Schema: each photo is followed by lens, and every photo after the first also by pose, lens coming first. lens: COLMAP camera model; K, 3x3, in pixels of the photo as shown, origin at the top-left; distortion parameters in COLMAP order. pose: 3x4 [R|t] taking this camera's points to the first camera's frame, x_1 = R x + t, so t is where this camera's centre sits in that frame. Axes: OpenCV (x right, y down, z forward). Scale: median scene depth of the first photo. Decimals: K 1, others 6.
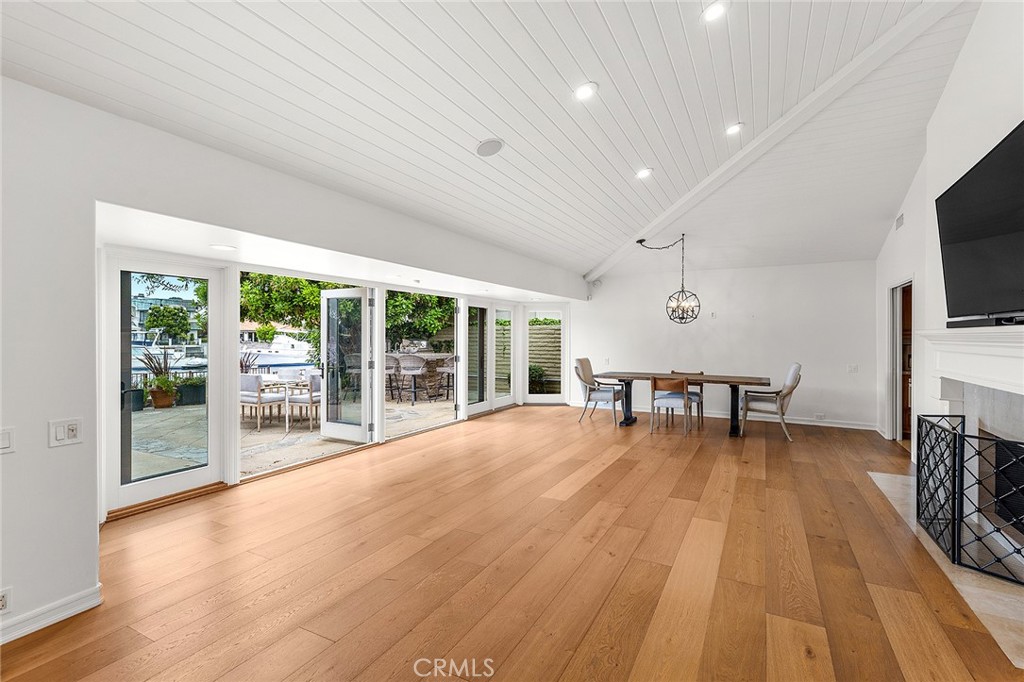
lens RADIAL K [[468.4, 0, 509.3], [0, 468.4, 341.8], [0, 0, 1]] dist [0.003335, 0.000333]
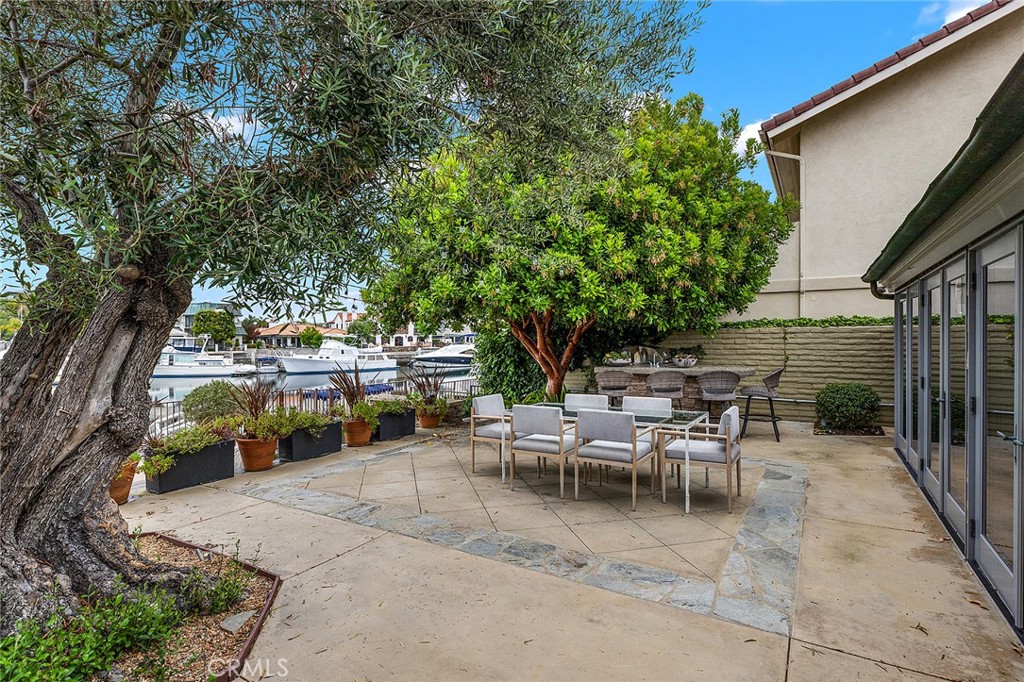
lens RADIAL K [[485.7, 0, 505.1], [0, 485.7, 341.7], [0, 0, 1]] dist [-0.004620, -0.000756]
pose [[0.998332, -0.006141, -0.057404, -0.676734], [0.005744, 0.999959, -0.007067, -0.015061], [0.057445, 0.006725, 0.998326, 0.403849]]
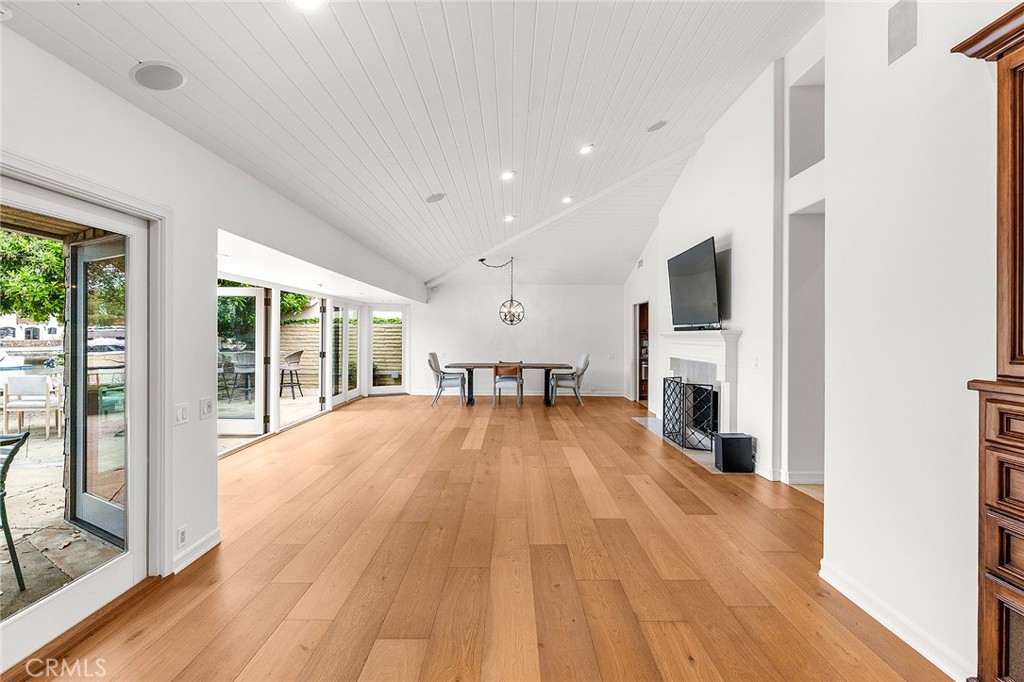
lens RADIAL K [[477.8, 0, 505.2], [0, 477.8, 336.3], [0, 0, 1]] dist [-0.000156, -0.000277]
pose [[0.883178, 0.001315, 0.469036, -0.279339], [0.001917, 0.999978, -0.006412, 0.001968], [-0.469034, 0.006562, 0.883156, -0.182596]]
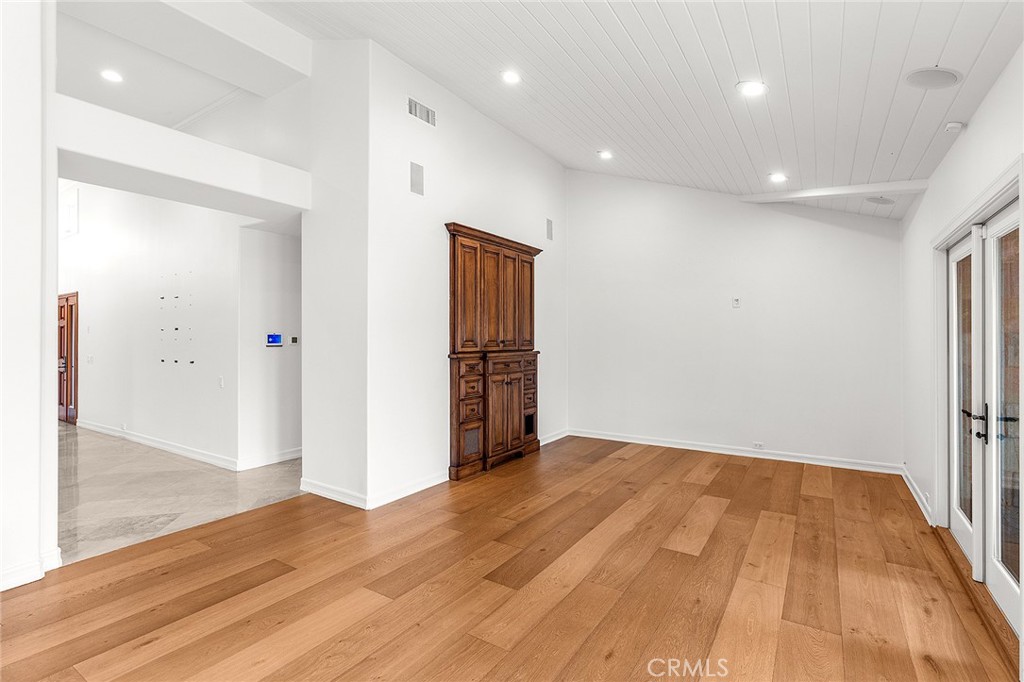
lens RADIAL K [[477.8, 0, 509.4], [0, 477.8, 340.1], [0, 0, 1]] dist [-0.000156, -0.000277]
pose [[-0.996753, -0.001691, 0.080502, -0.067244], [-0.000754, 0.999932, 0.011662, -0.005698], [-0.080516, 0.011564, -0.996686, 0.590196]]
